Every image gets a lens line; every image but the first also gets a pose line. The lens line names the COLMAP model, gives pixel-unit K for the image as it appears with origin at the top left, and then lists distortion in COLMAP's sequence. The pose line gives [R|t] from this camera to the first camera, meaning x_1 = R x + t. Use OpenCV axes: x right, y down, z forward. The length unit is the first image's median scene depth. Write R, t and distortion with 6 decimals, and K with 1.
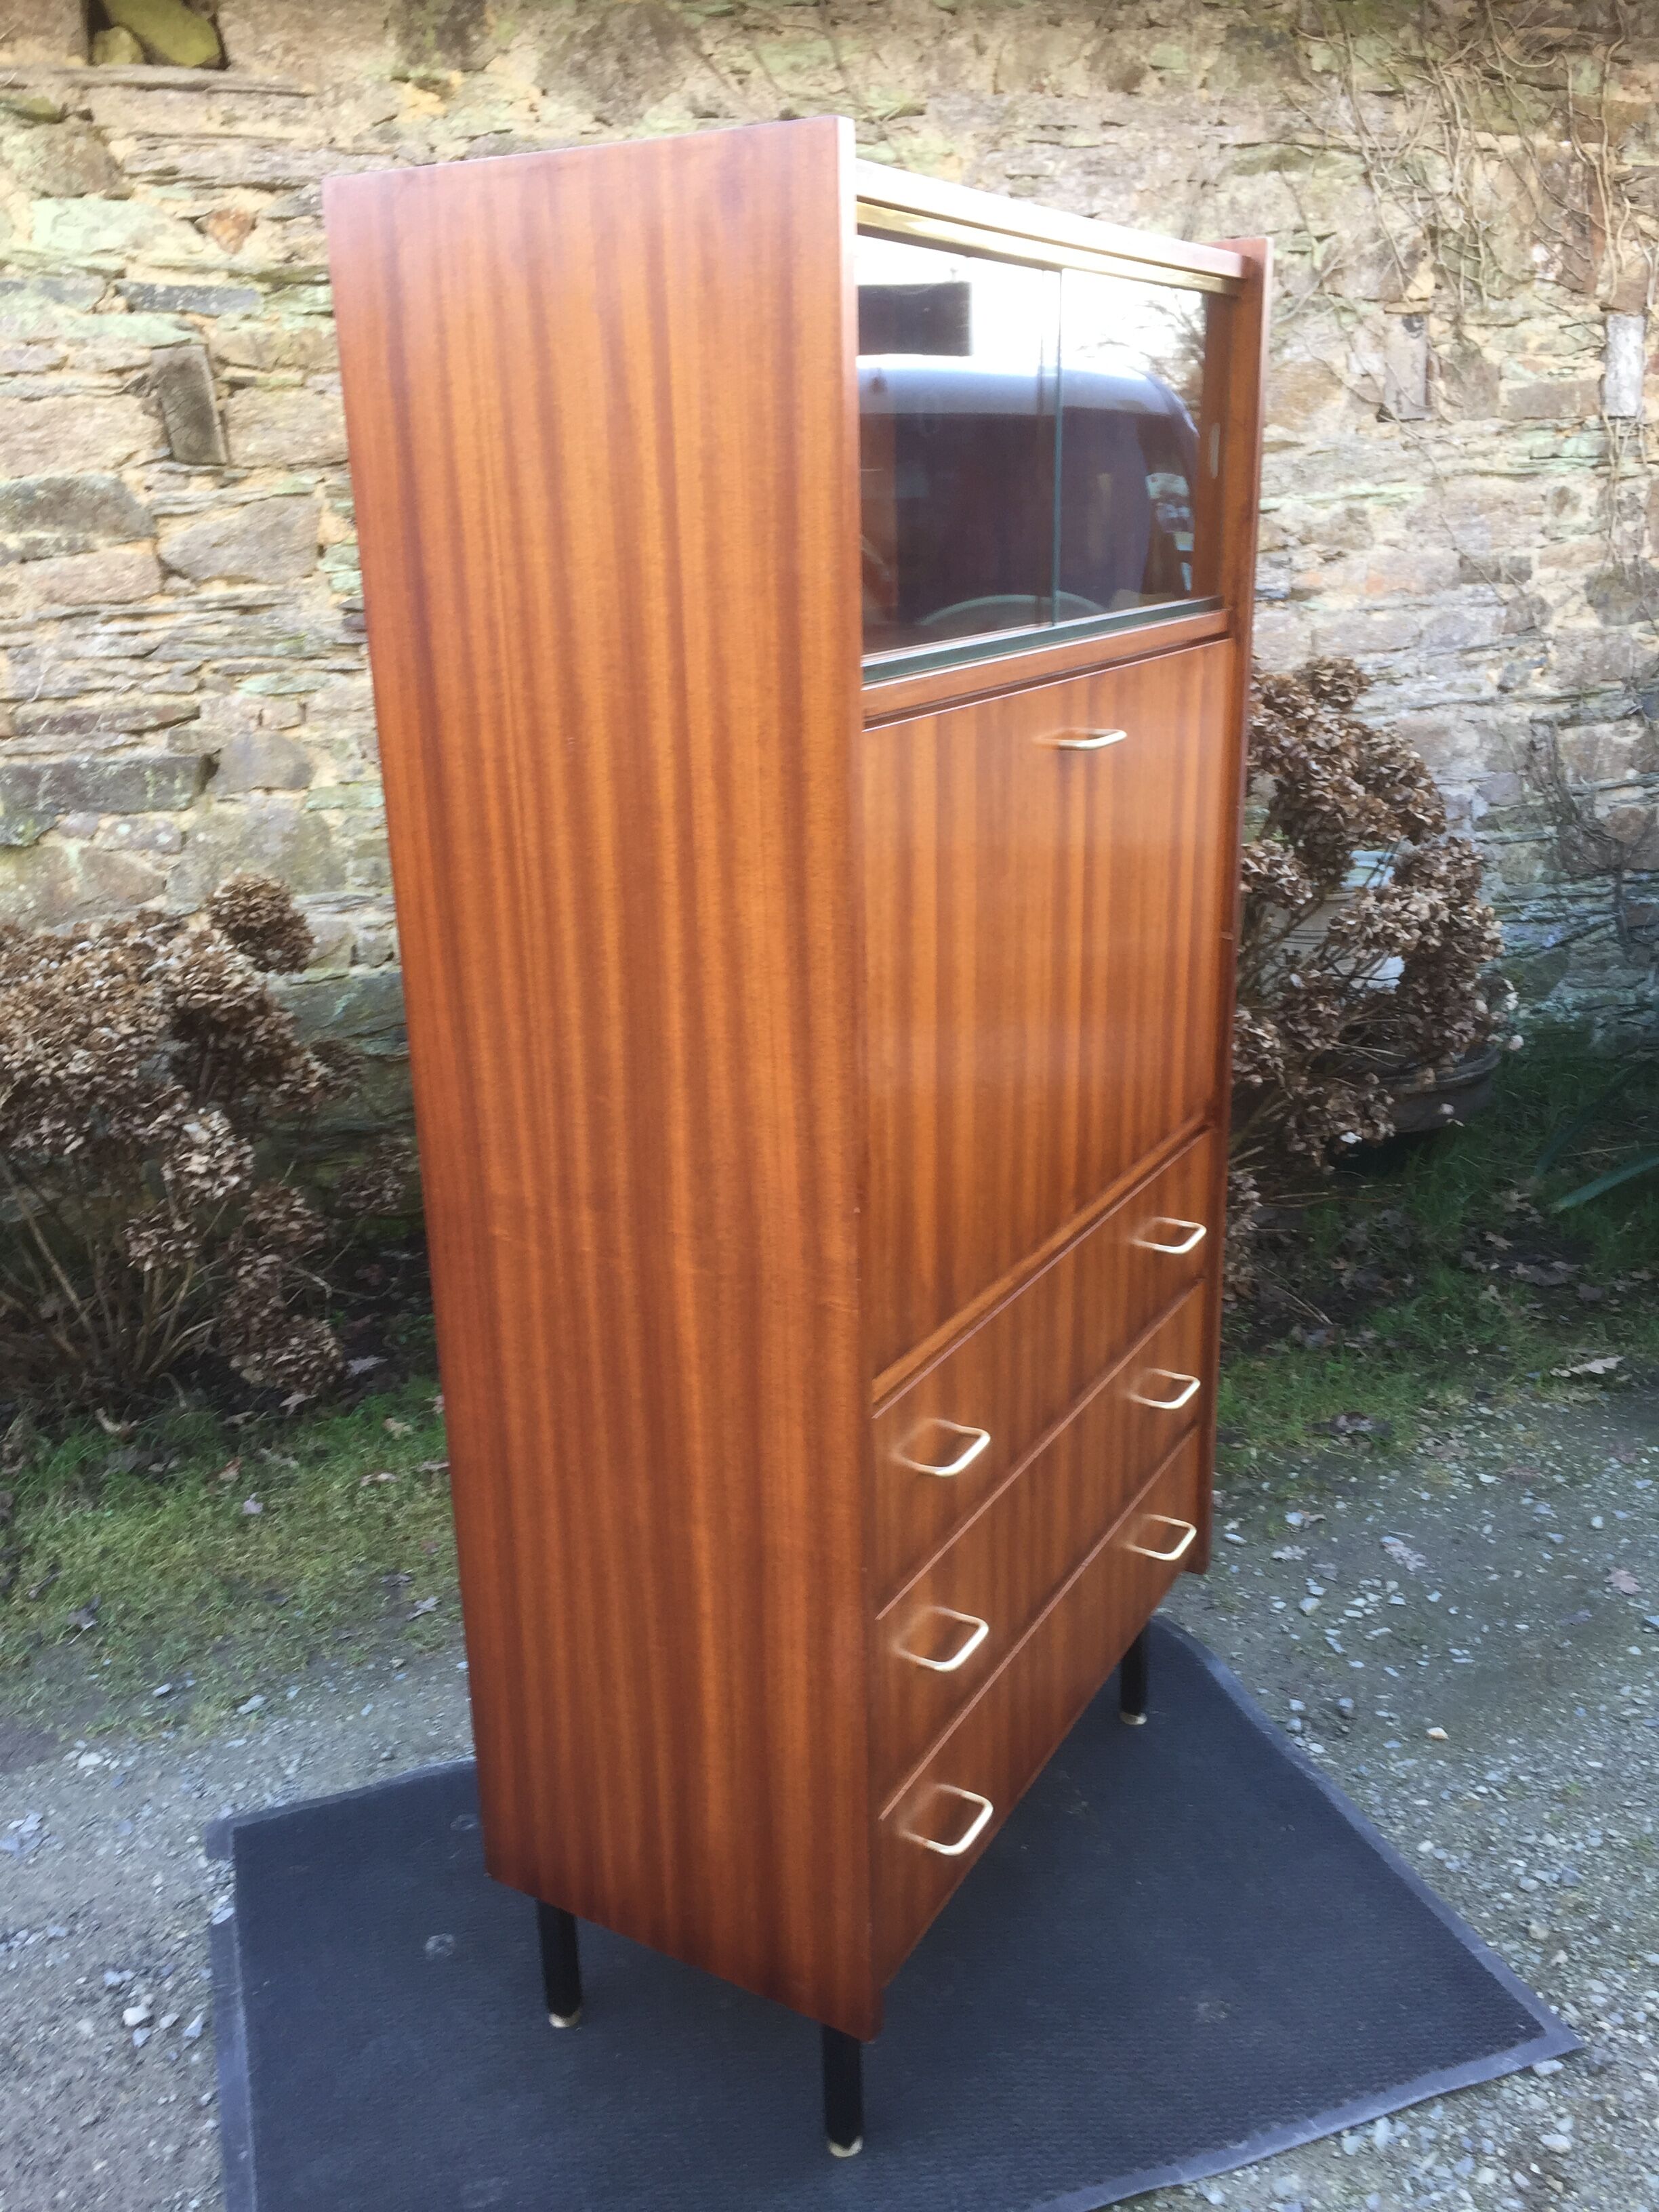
lens RADIAL K [[1888.1, 0, 843.0], [0, 1888.1, 1122.6], [0, 0, 1]] dist [0.075527, -0.100392]
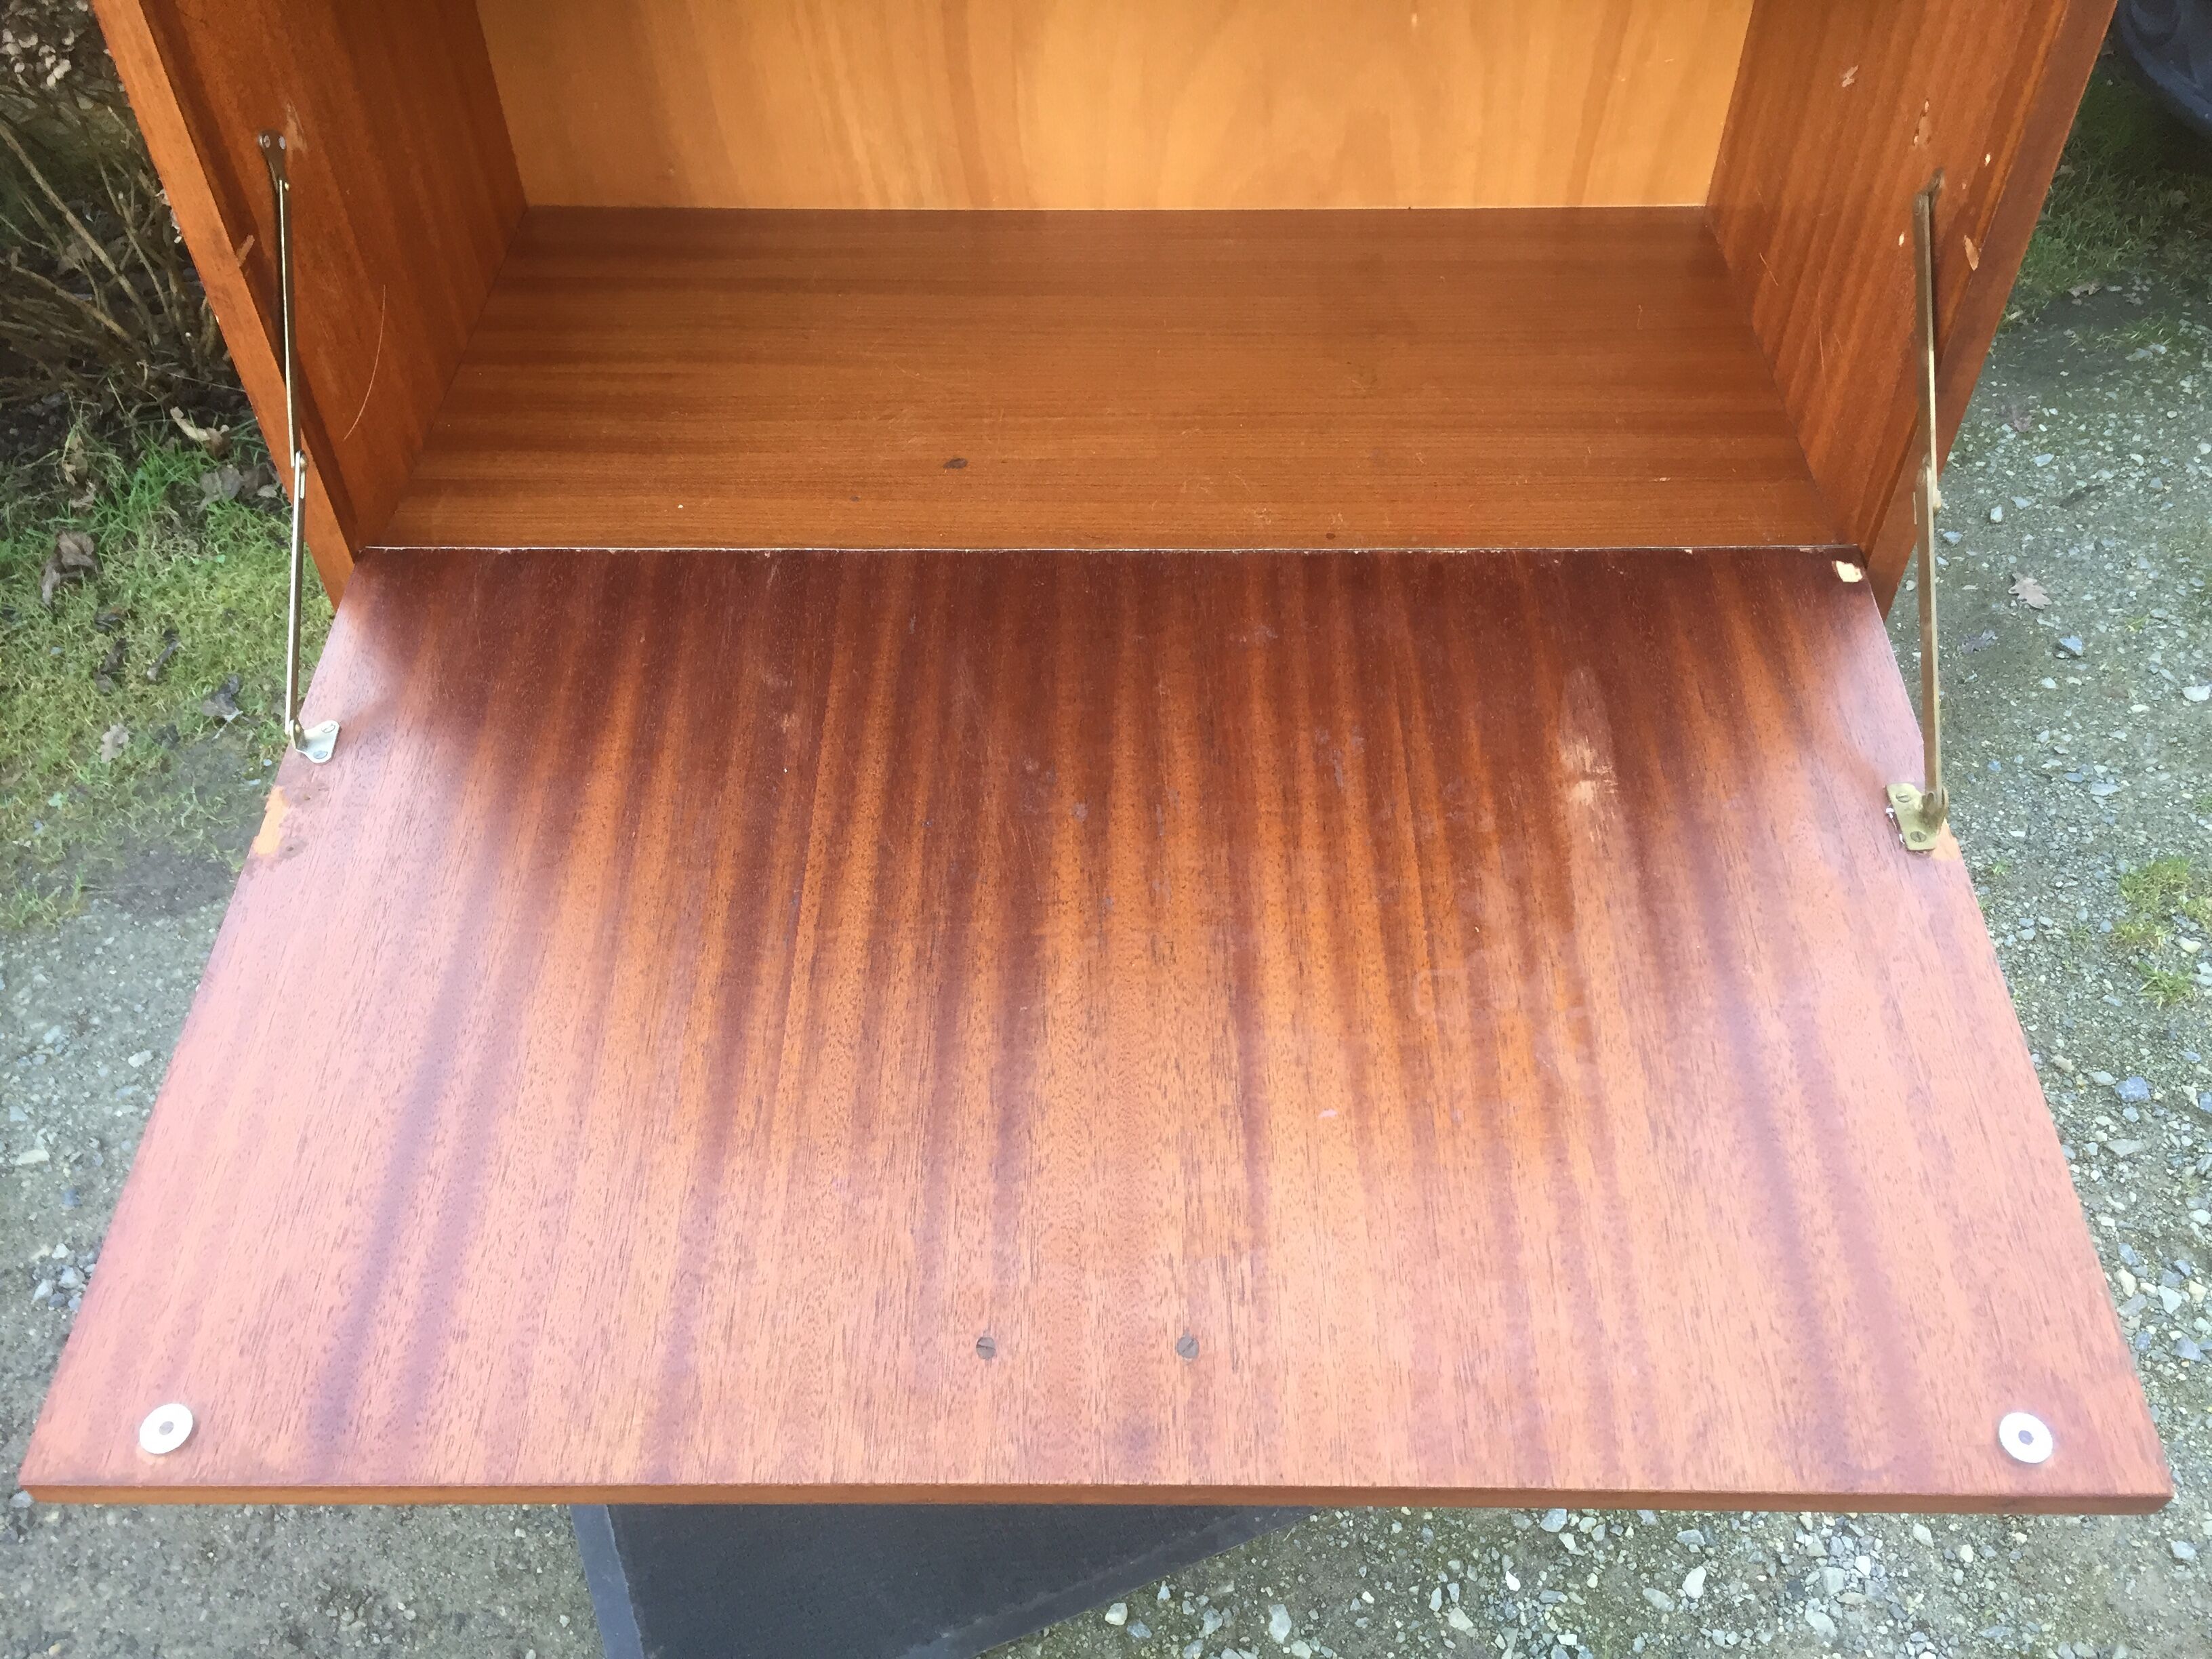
lens RADIAL K [[1888.1, 0, 1098.0], [0, 1888.1, 827.5], [0, 0, 1]] dist [0.075527, -0.100392]
pose [[0.995988, -0.043882, 0.077989, -0.071493], [0.003443, 0.889659, 0.456613, -0.052001], [-0.089421, -0.454512, 0.886241, 0.171818]]
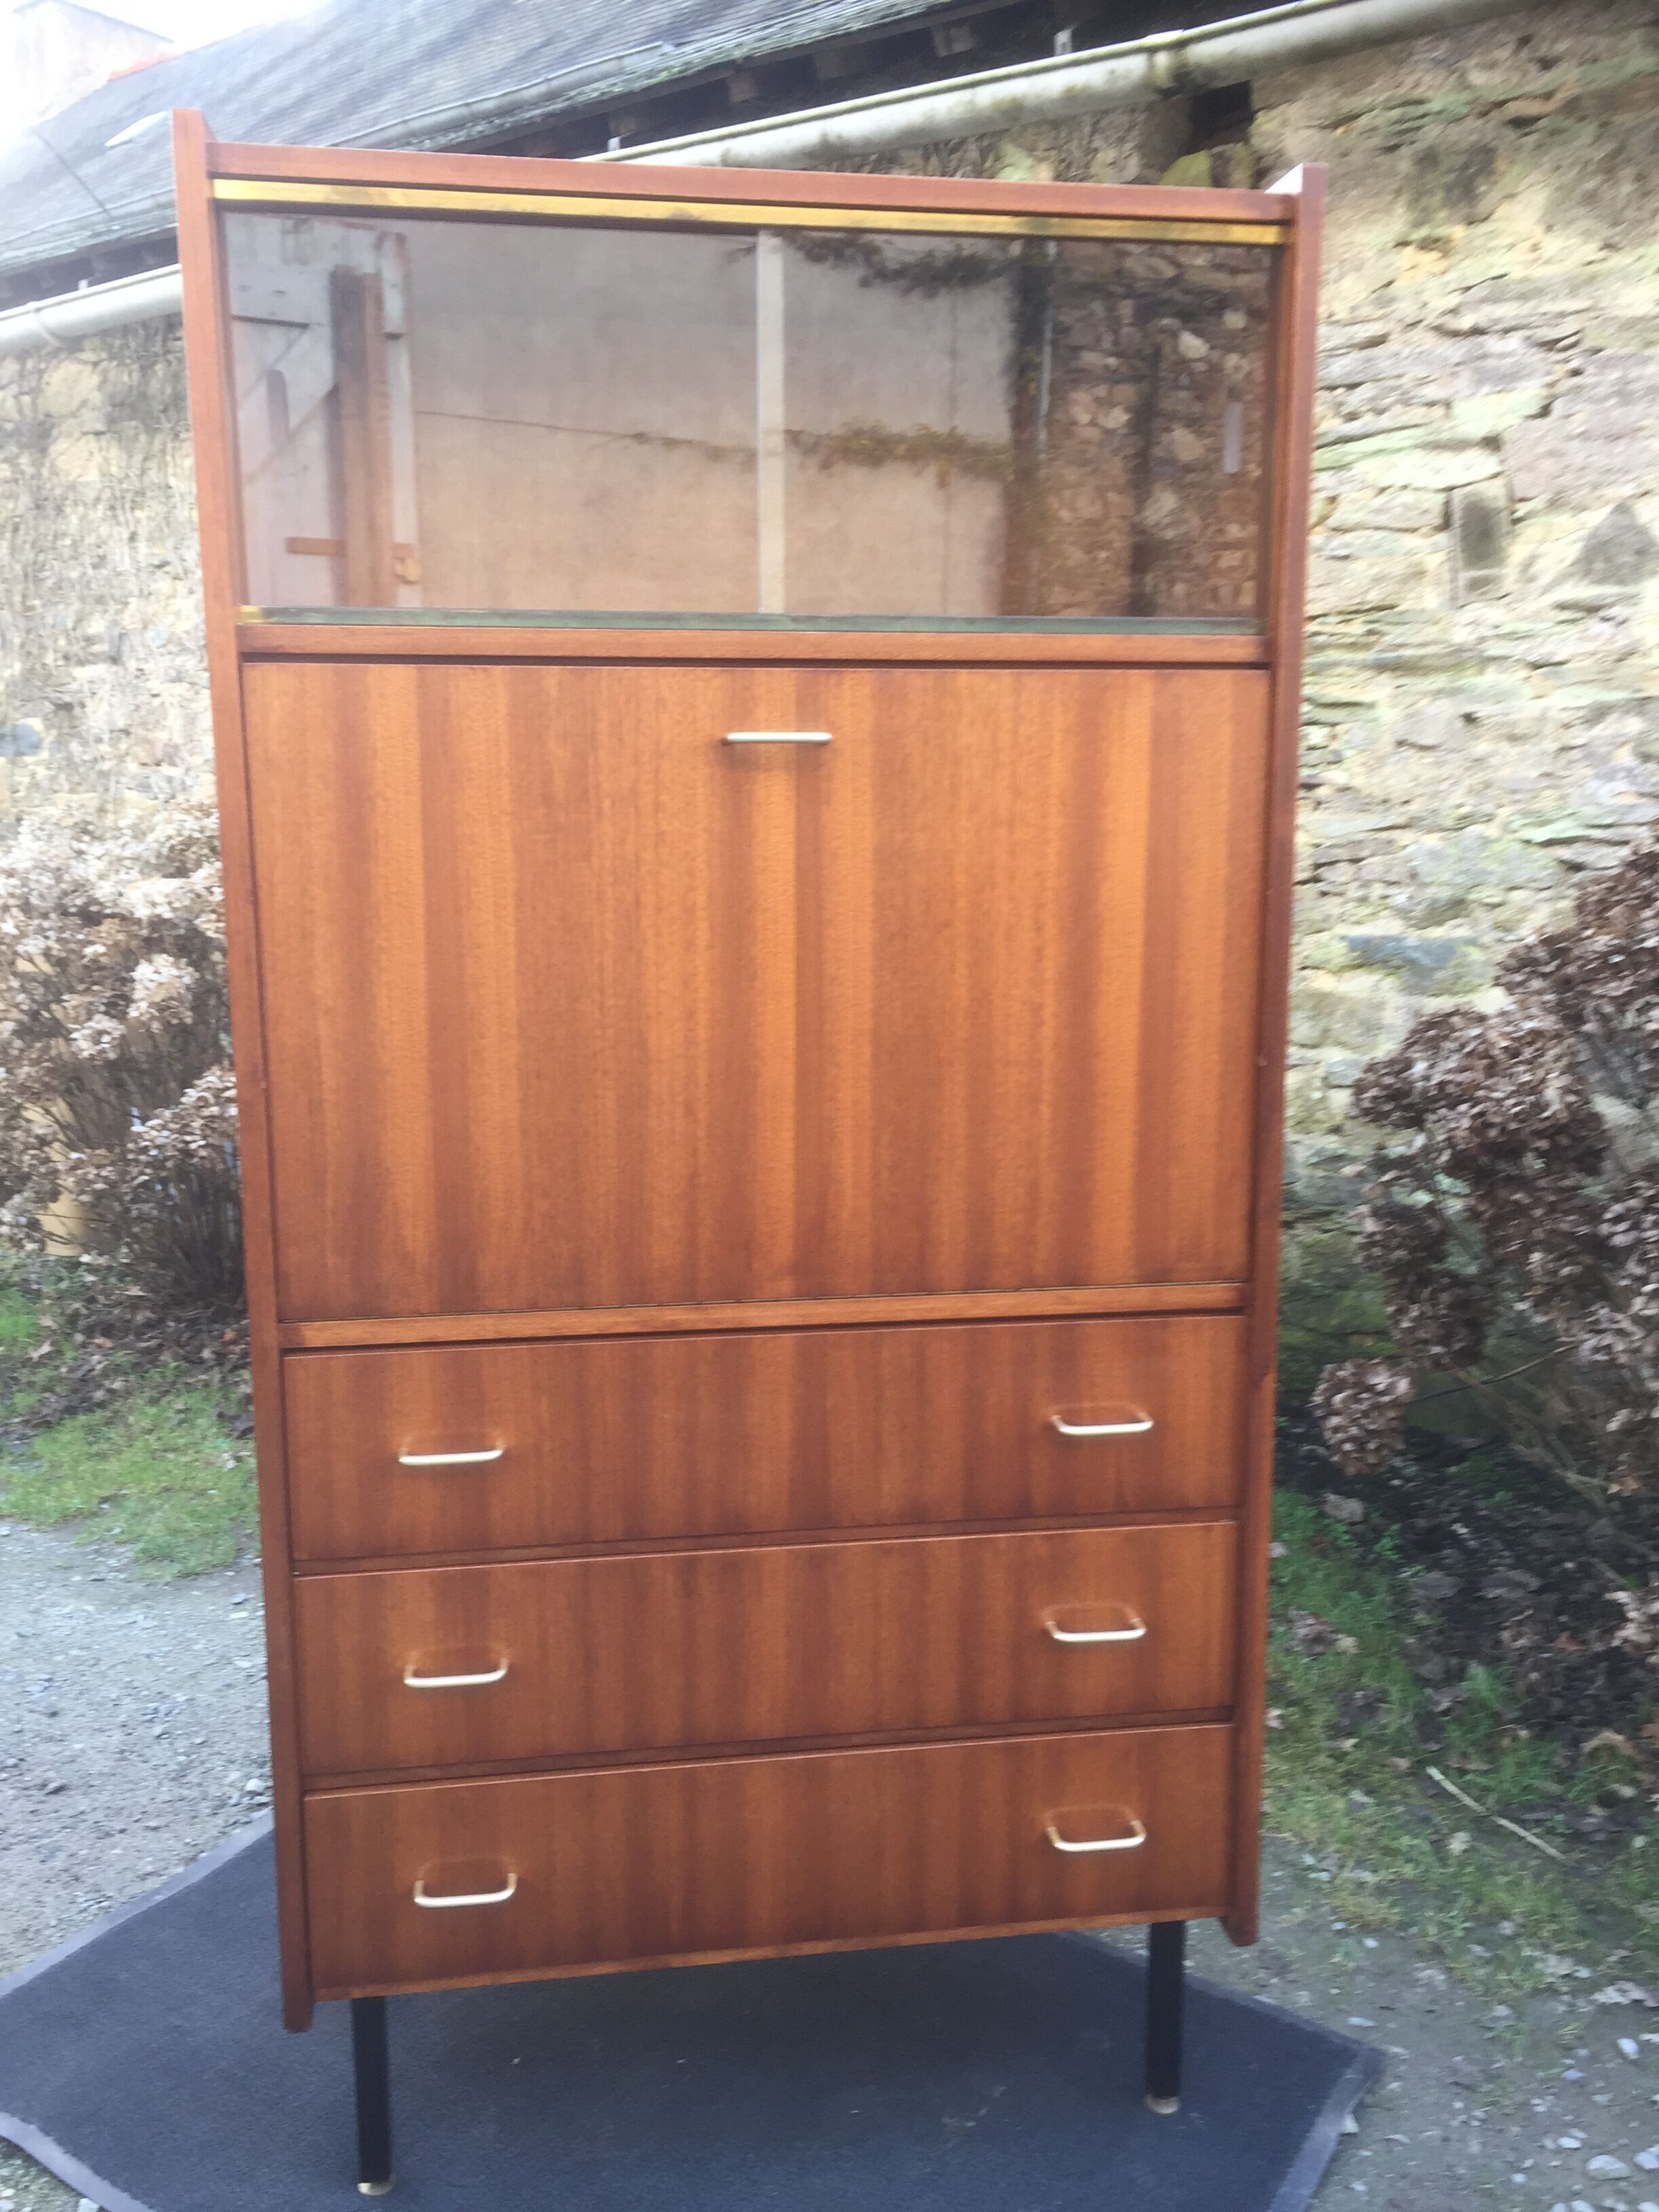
lens RADIAL K [[1888.1, 0, 814.9], [0, 1888.1, 1116.4], [0, 0, 1]] dist [0.075527, -0.100392]
pose [[0.611853, 0.160398, -0.774537, 0.428248], [-0.266877, 0.963665, -0.011257, -0.013953], [0.744589, 0.213594, 0.632428, 0.238530]]
